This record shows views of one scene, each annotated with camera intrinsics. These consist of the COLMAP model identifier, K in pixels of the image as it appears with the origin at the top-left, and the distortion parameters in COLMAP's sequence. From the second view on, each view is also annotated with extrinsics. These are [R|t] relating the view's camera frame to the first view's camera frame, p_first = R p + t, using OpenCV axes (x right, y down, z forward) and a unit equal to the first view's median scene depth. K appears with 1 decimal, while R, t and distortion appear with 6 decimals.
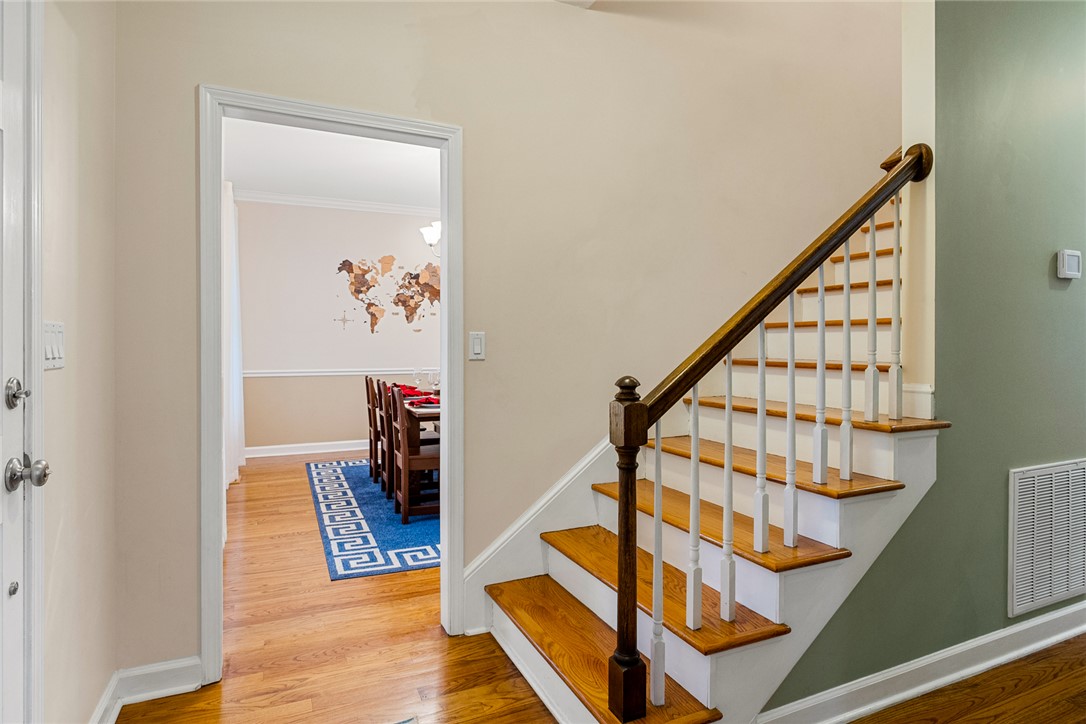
lens RADIAL K [[592.5, 0, 544.5], [0, 592.5, 345.7], [0, 0, 1]] dist [-0.006494, 0.000836]
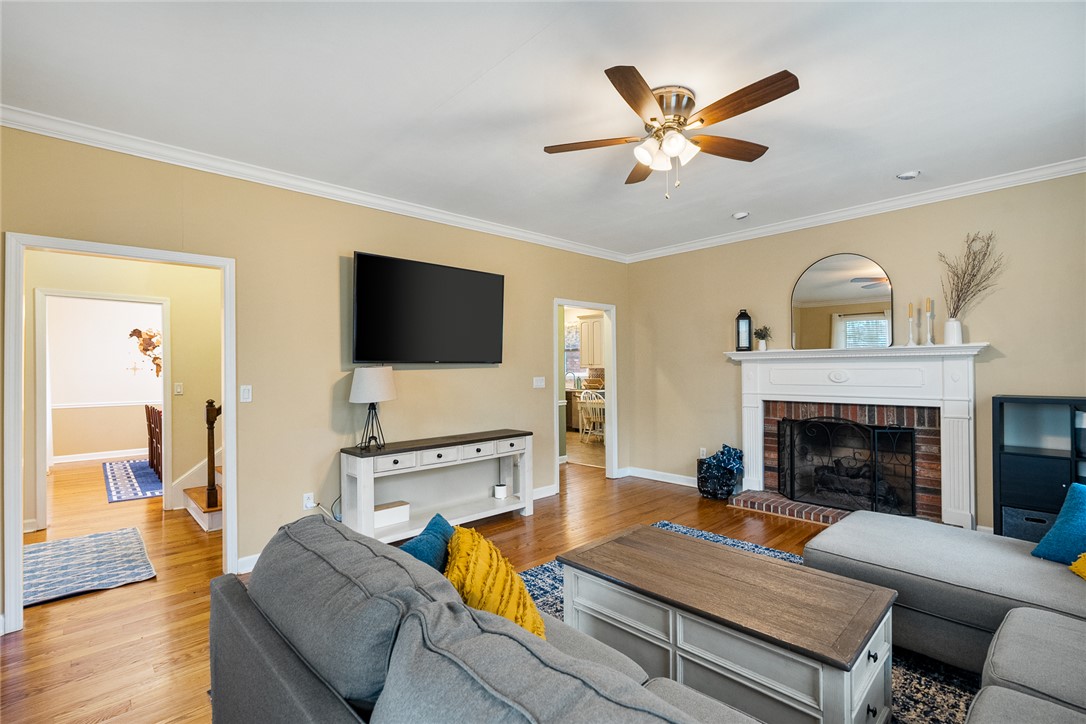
lens RADIAL K [[499.6, 0, 545.8], [0, 499.6, 364.7], [0, 0, 1]] dist [-0.003243, 0.000338]
pose [[0.949078, -0.012468, 0.314794, 0.260848], [0.018157, 0.999720, -0.015146, -0.015994], [-0.314517, 0.020091, 0.949039, -0.546285]]
